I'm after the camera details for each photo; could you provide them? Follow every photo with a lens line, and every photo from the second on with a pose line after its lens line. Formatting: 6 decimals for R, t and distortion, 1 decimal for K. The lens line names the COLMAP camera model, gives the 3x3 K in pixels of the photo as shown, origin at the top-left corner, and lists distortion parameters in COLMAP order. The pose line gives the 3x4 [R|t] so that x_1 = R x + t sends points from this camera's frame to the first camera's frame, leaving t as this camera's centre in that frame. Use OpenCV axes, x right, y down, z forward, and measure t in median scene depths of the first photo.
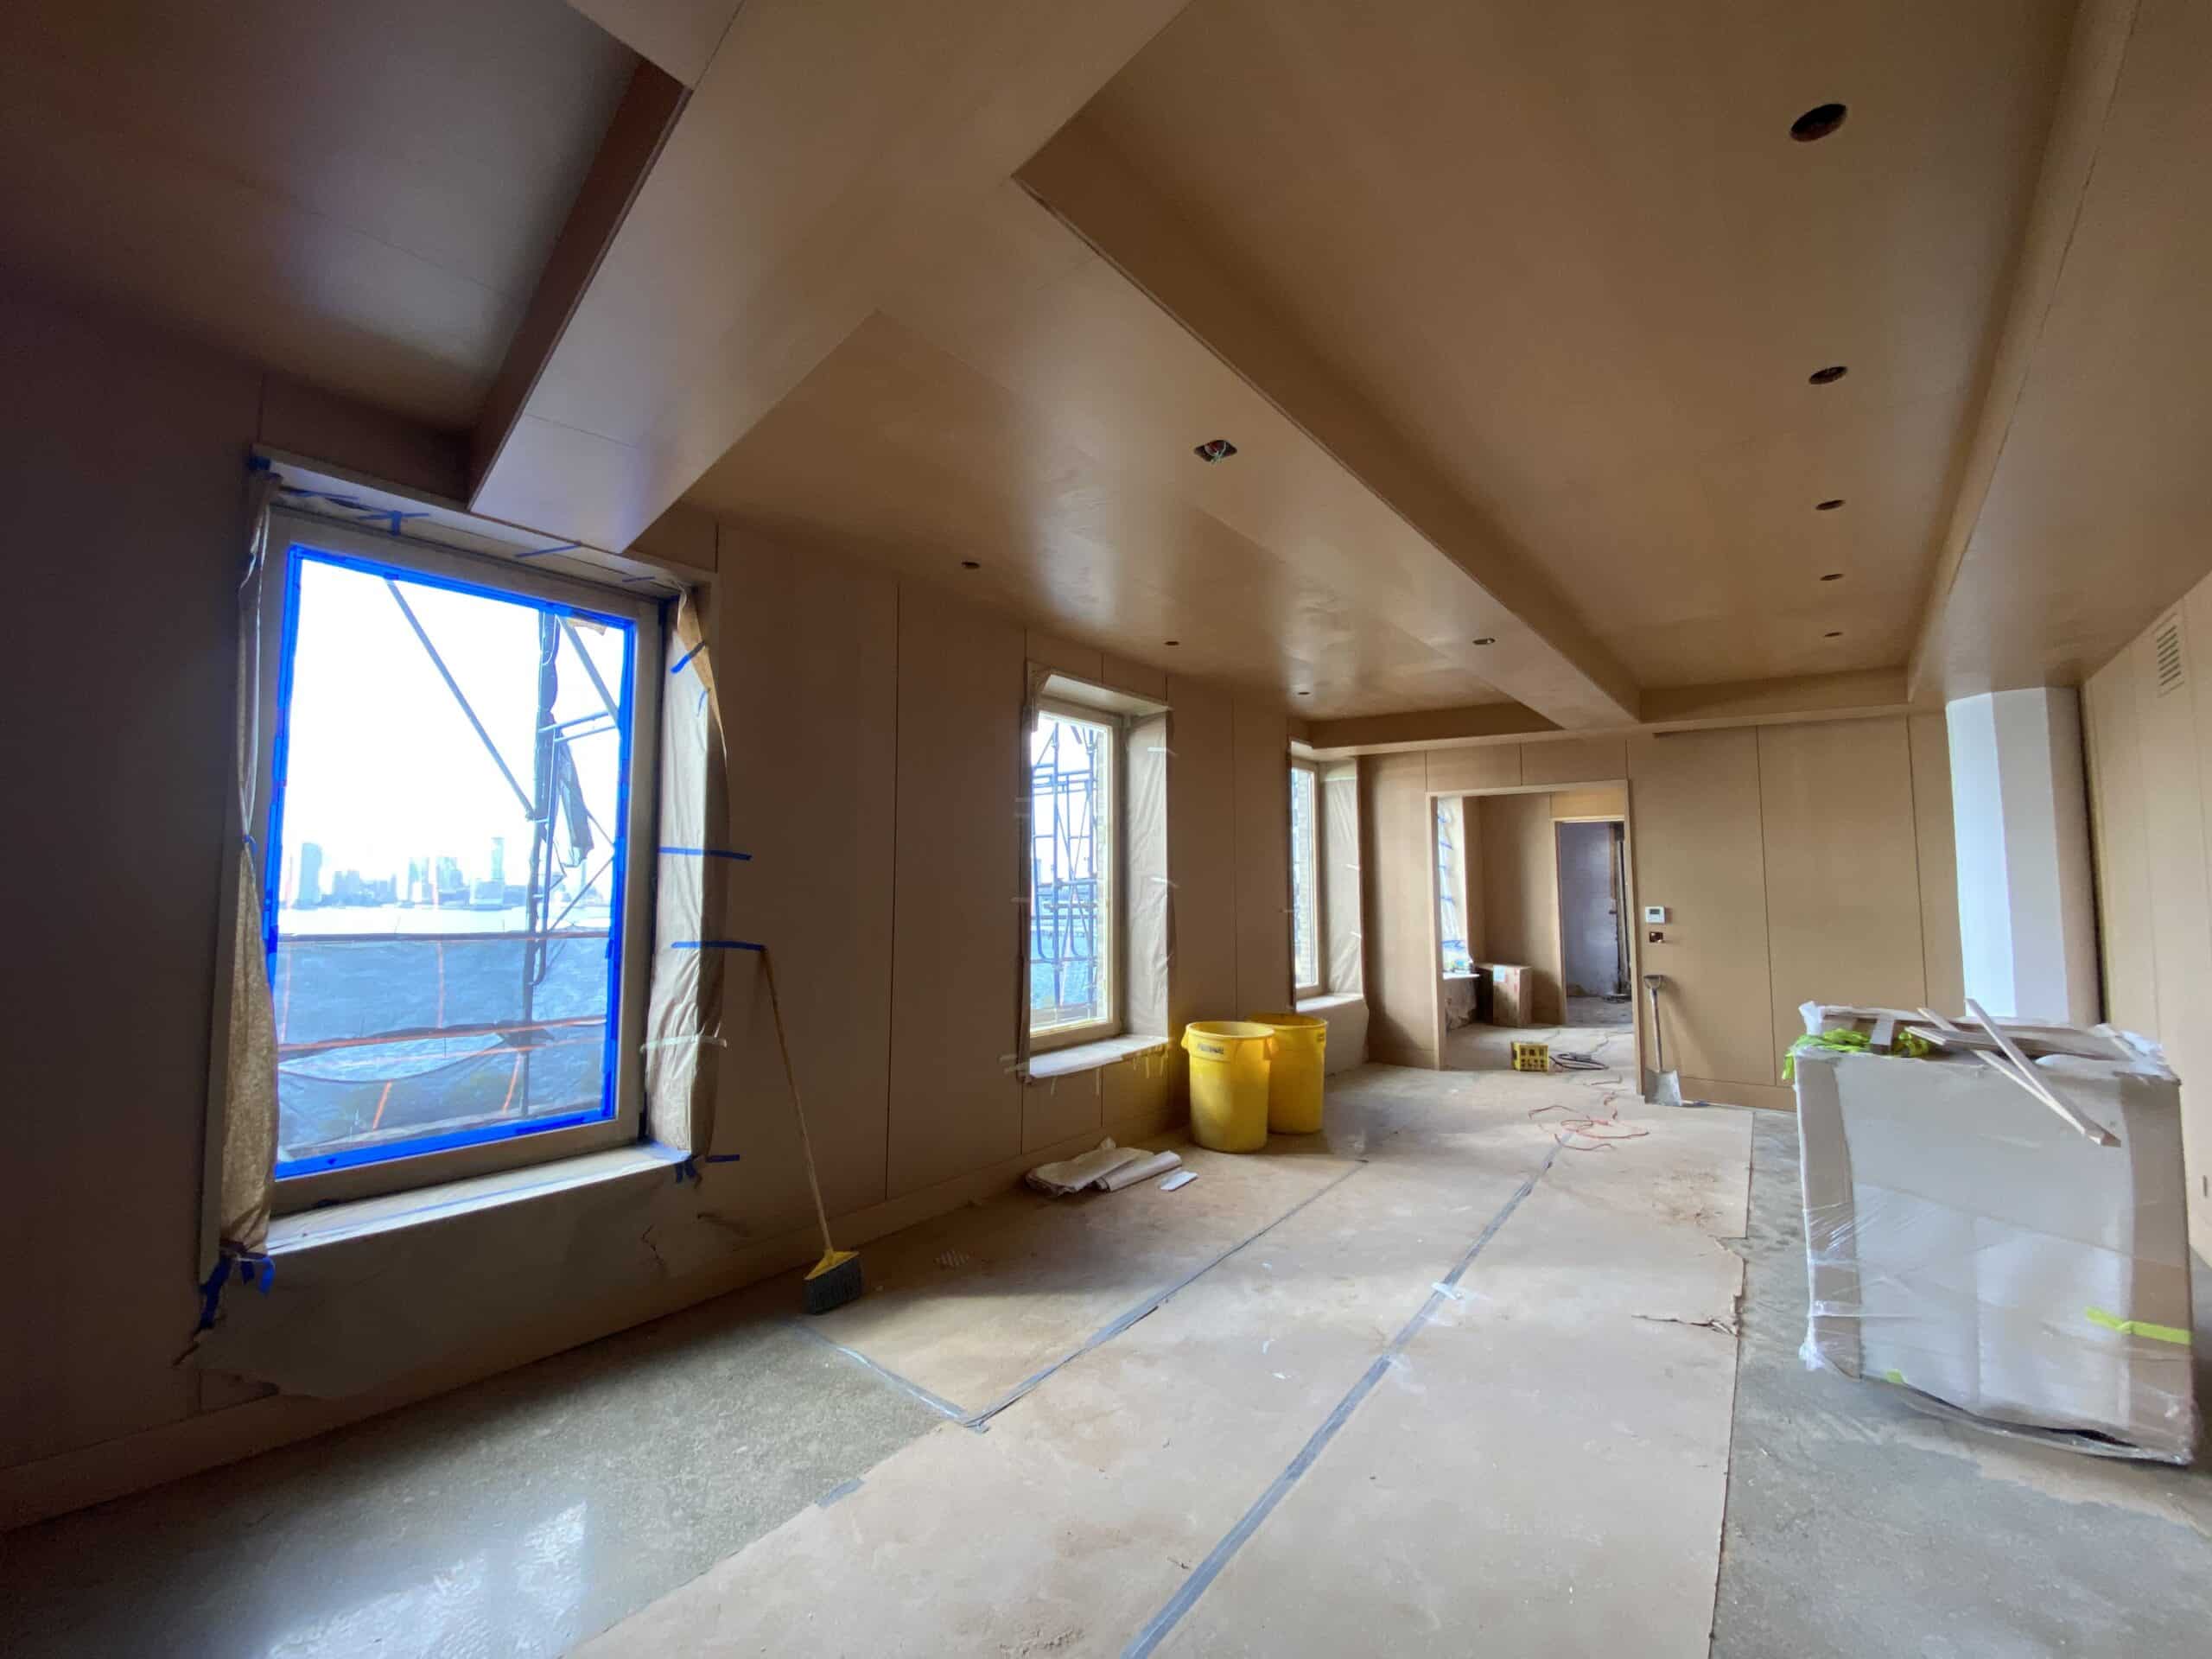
lens RADIAL K [[871.9, 0, 1084.5], [0, 871.9, 833.2], [0, 0, 1]] dist [0.001067, 0.000009]
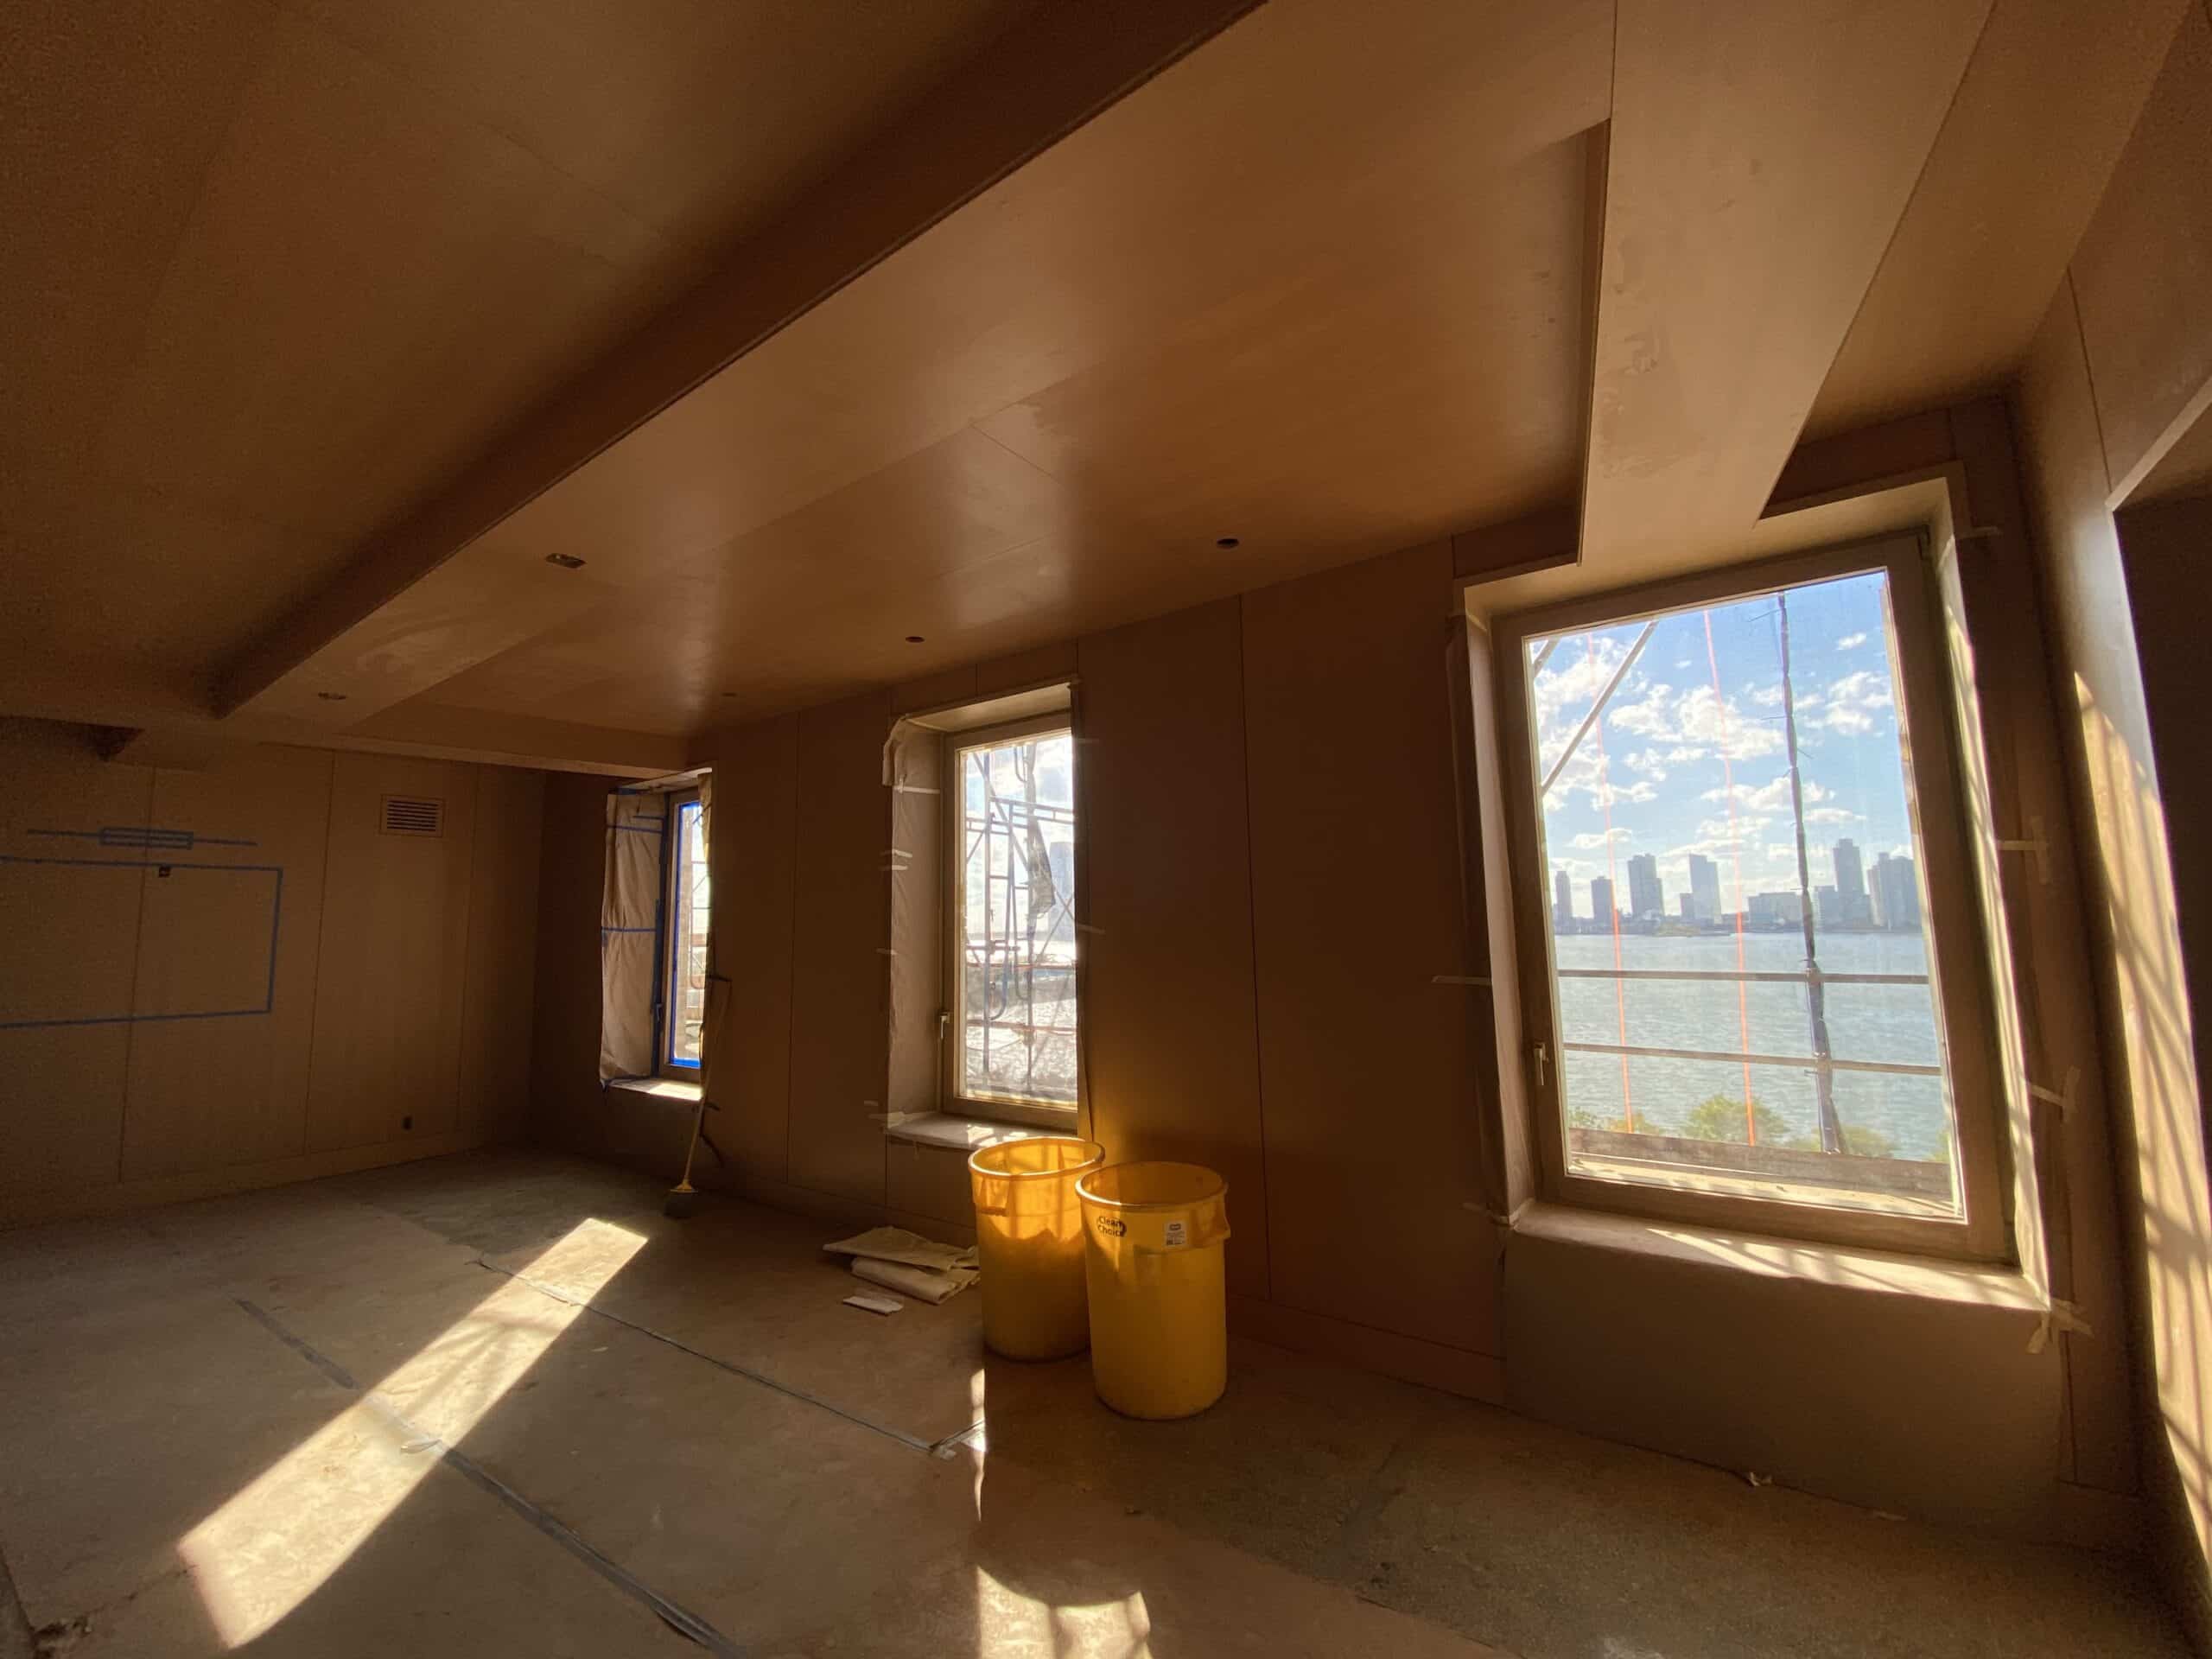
lens RADIAL K [[871.9, 0, 1084.5], [0, 871.9, 833.2], [0, 0, 1]] dist [0.001067, 0.000009]
pose [[0.082126, -0.117005, -0.989730, 0.933864], [0.085544, 0.990247, -0.109968, 0.067835], [0.992944, -0.075635, 0.091334, 1.099298]]
